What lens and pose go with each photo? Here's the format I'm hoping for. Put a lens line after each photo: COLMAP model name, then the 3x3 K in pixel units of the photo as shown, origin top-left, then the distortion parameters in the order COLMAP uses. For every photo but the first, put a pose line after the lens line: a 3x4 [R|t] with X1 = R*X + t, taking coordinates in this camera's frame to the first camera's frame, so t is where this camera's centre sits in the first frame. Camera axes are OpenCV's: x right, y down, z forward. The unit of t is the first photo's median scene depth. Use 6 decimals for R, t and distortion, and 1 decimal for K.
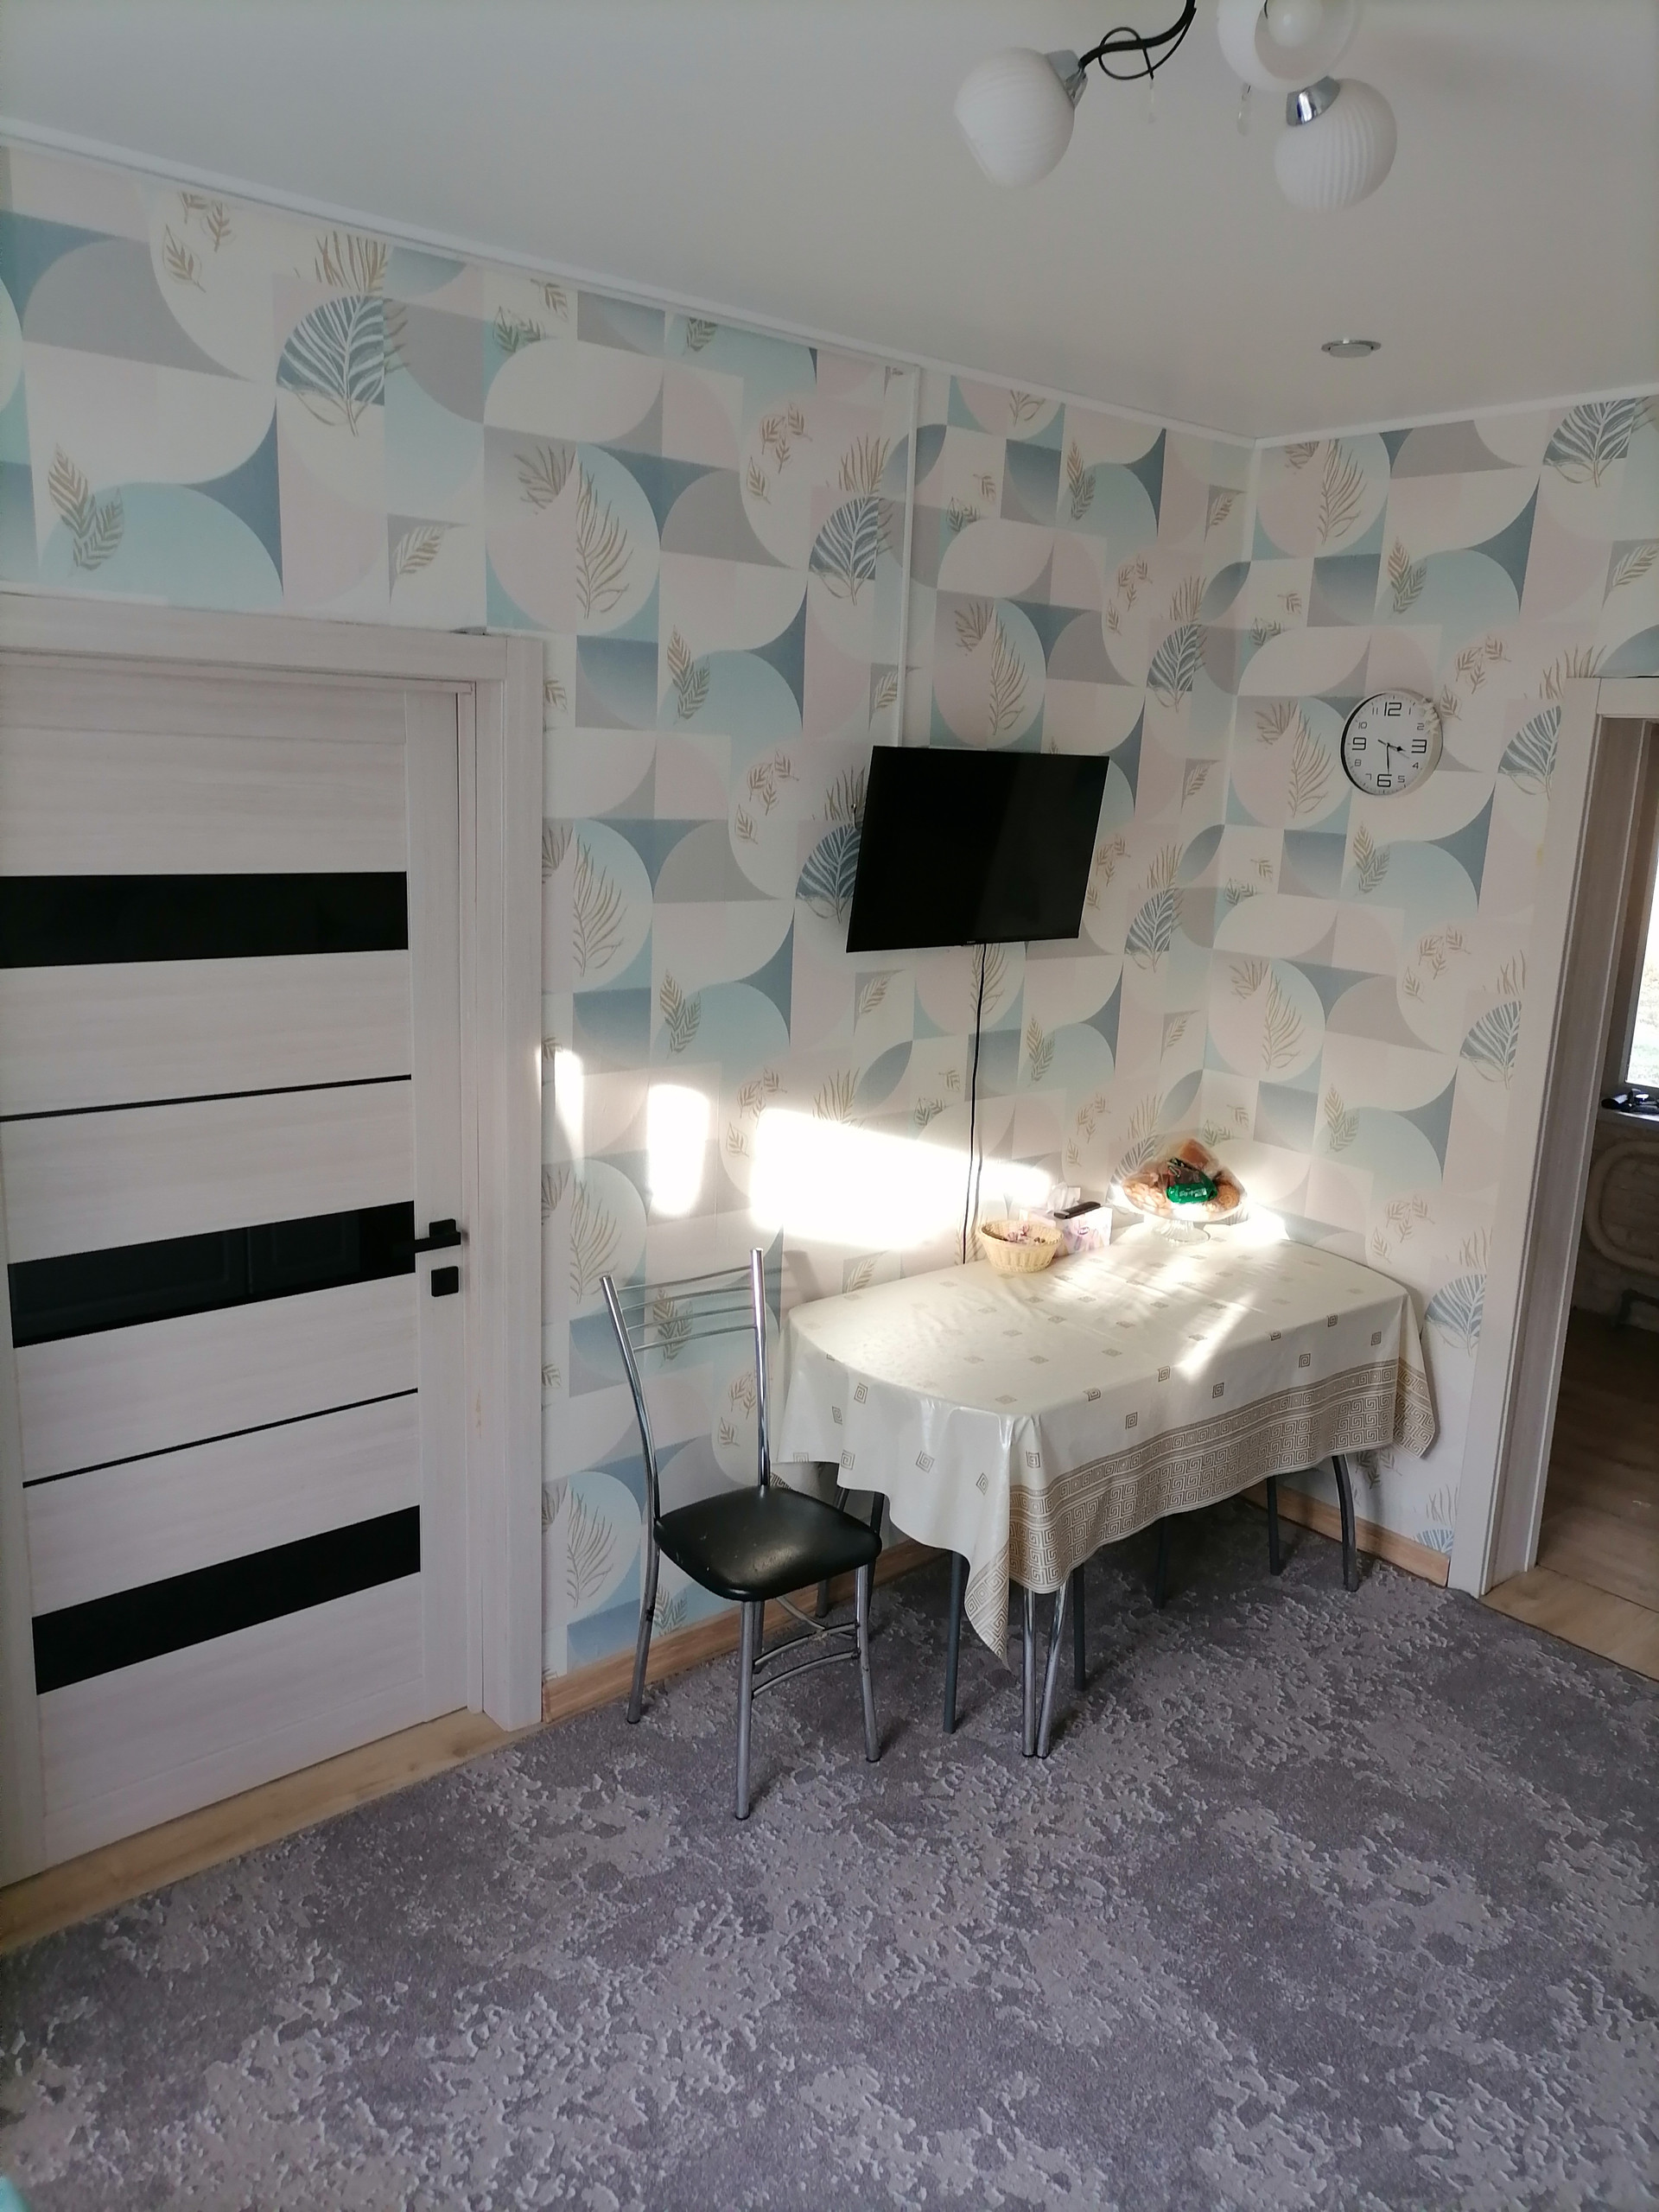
lens RADIAL K [[1662.0, 0, 834.5], [0, 1662.0, 1107.5], [0, 0, 1]] dist [0.041074, -0.007170]
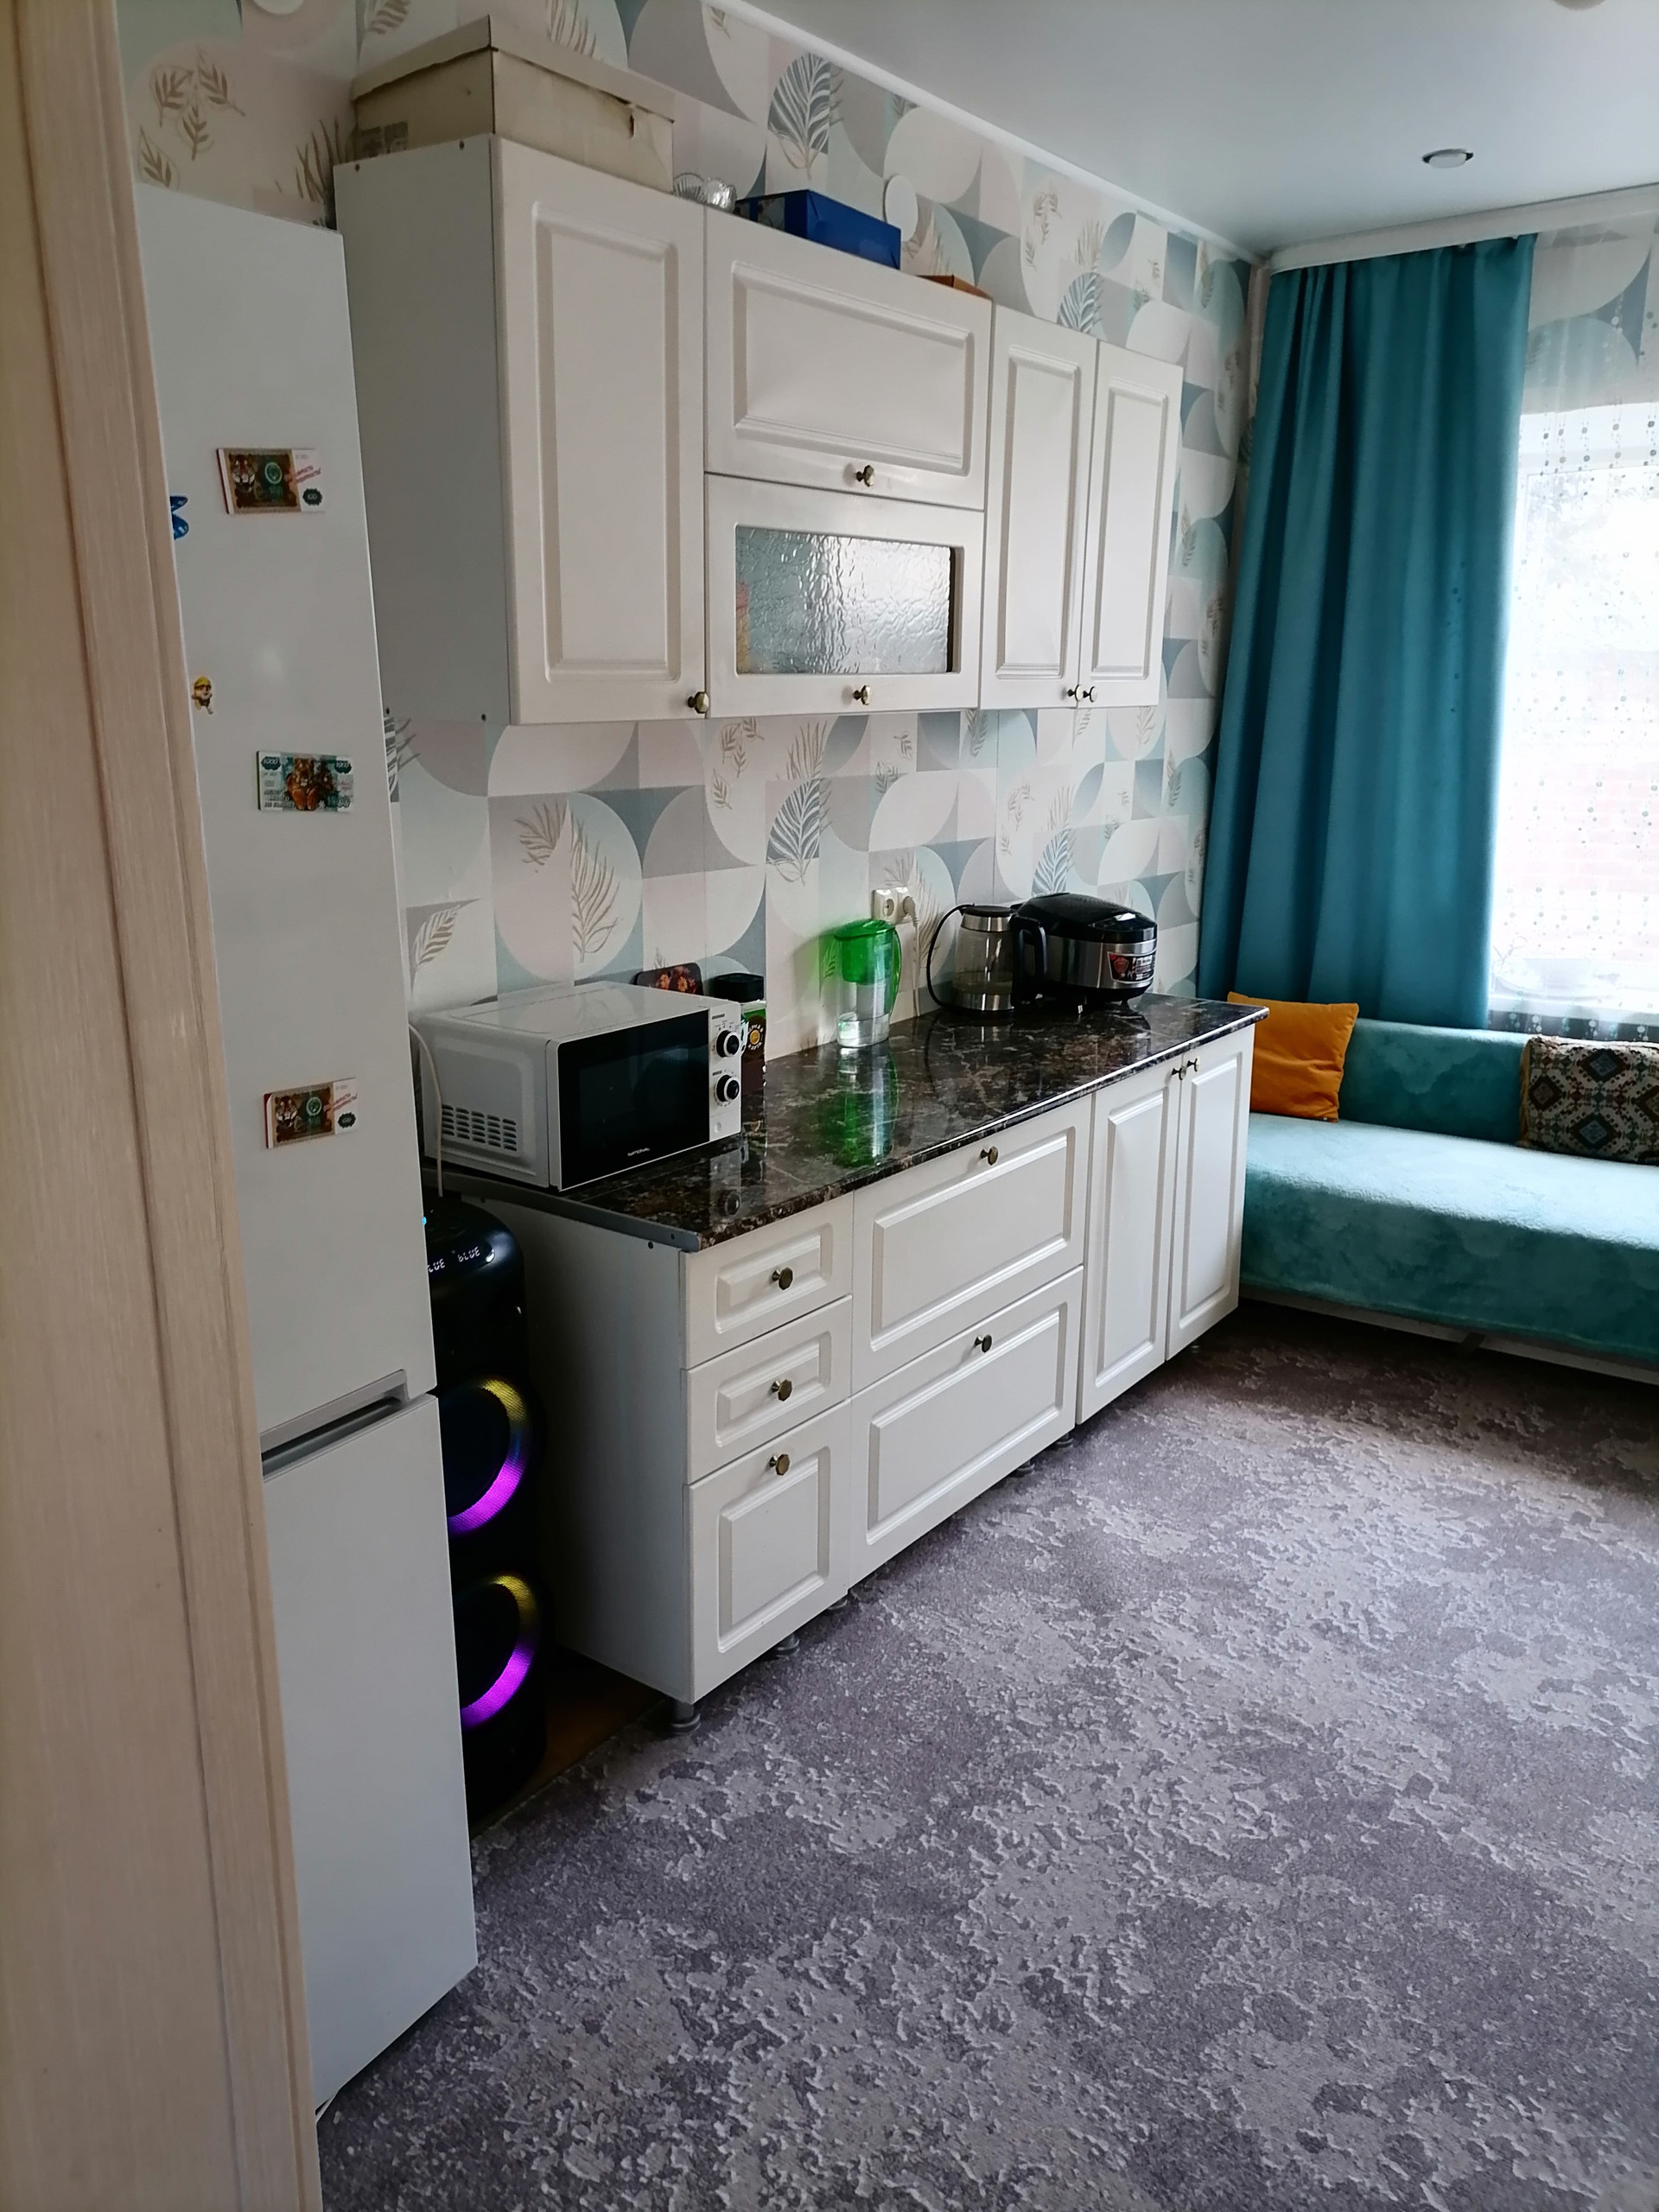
lens RADIAL K [[1676.0, 0, 829.5], [0, 1676.0, 1106.0], [0, 0, 1]] dist [0.061055, -0.057790]
pose [[-0.973571, 0.024690, -0.227044, 0.759697], [-0.077938, 0.898543, 0.431911, -0.173886], [0.214673, 0.438191, -0.872871, 1.524647]]
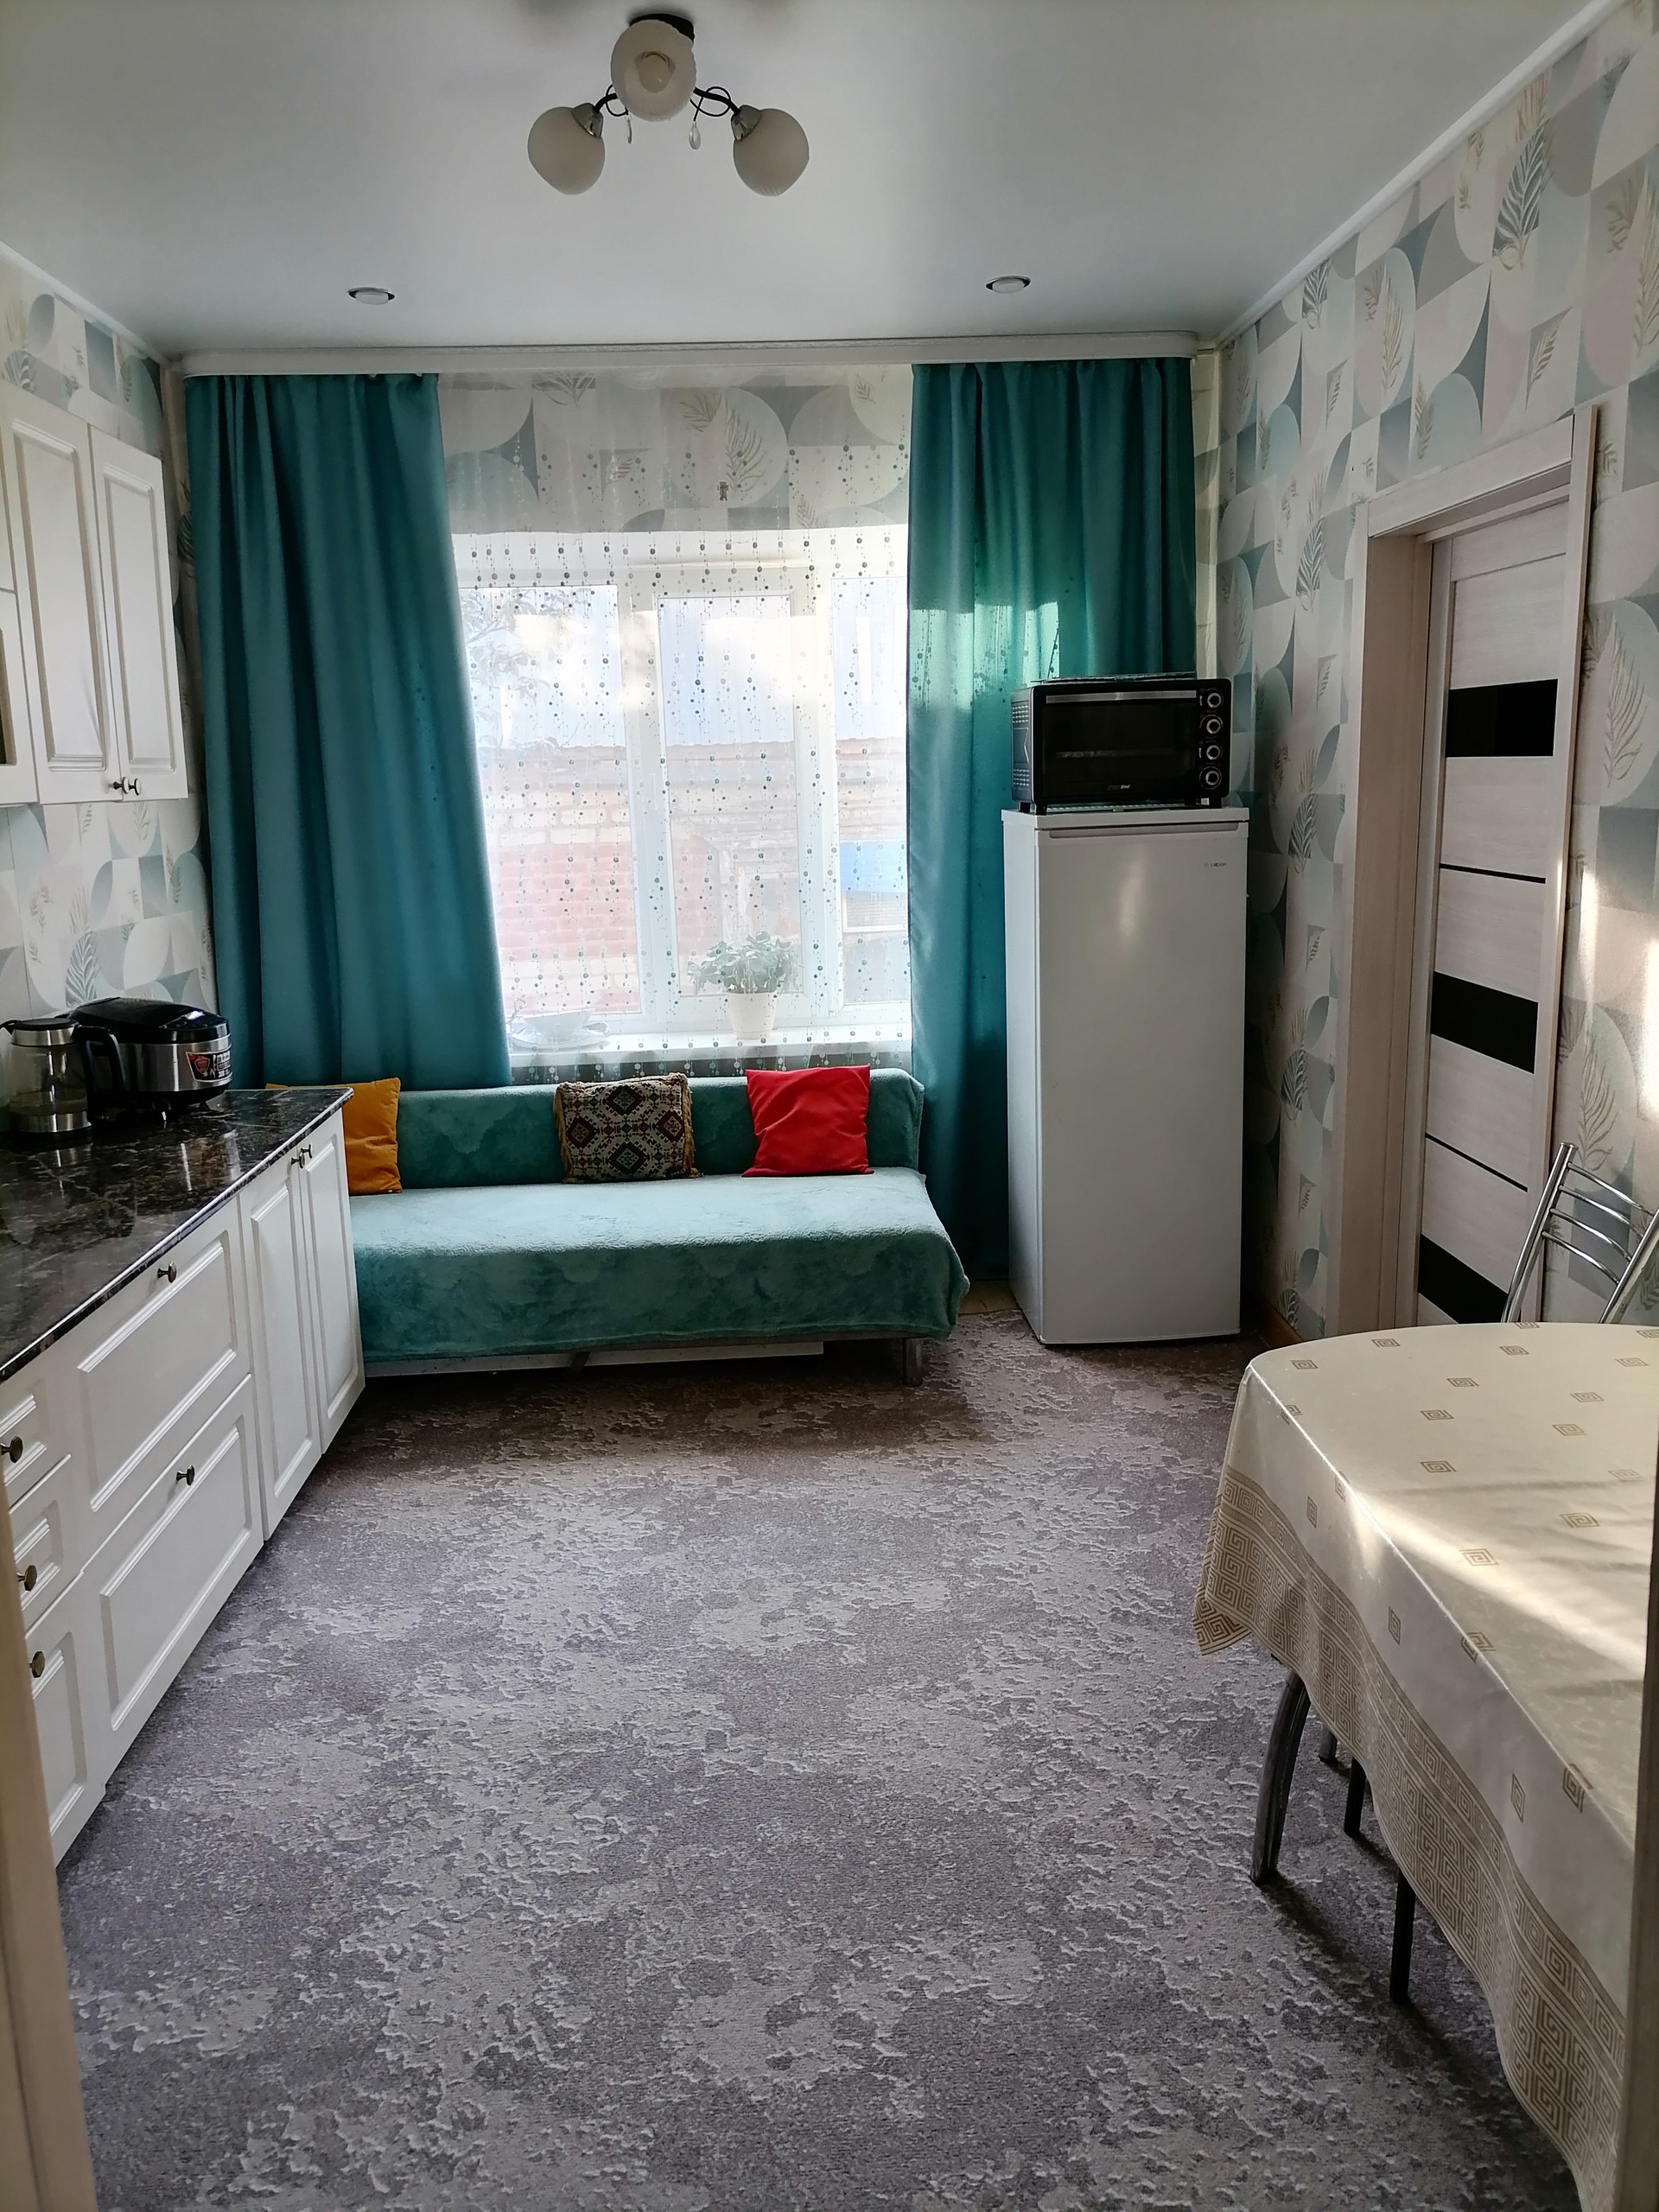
lens RADIAL K [[1662.0, 0, 834.5], [0, 1662.0, 1107.5], [0, 0, 1]] dist [0.041074, -0.007170]
pose [[-0.616652, 0.142145, -0.774297, 0.938918], [-0.159751, 0.940505, 0.299883, -0.143328], [0.770857, 0.308618, -0.557256, 1.450362]]
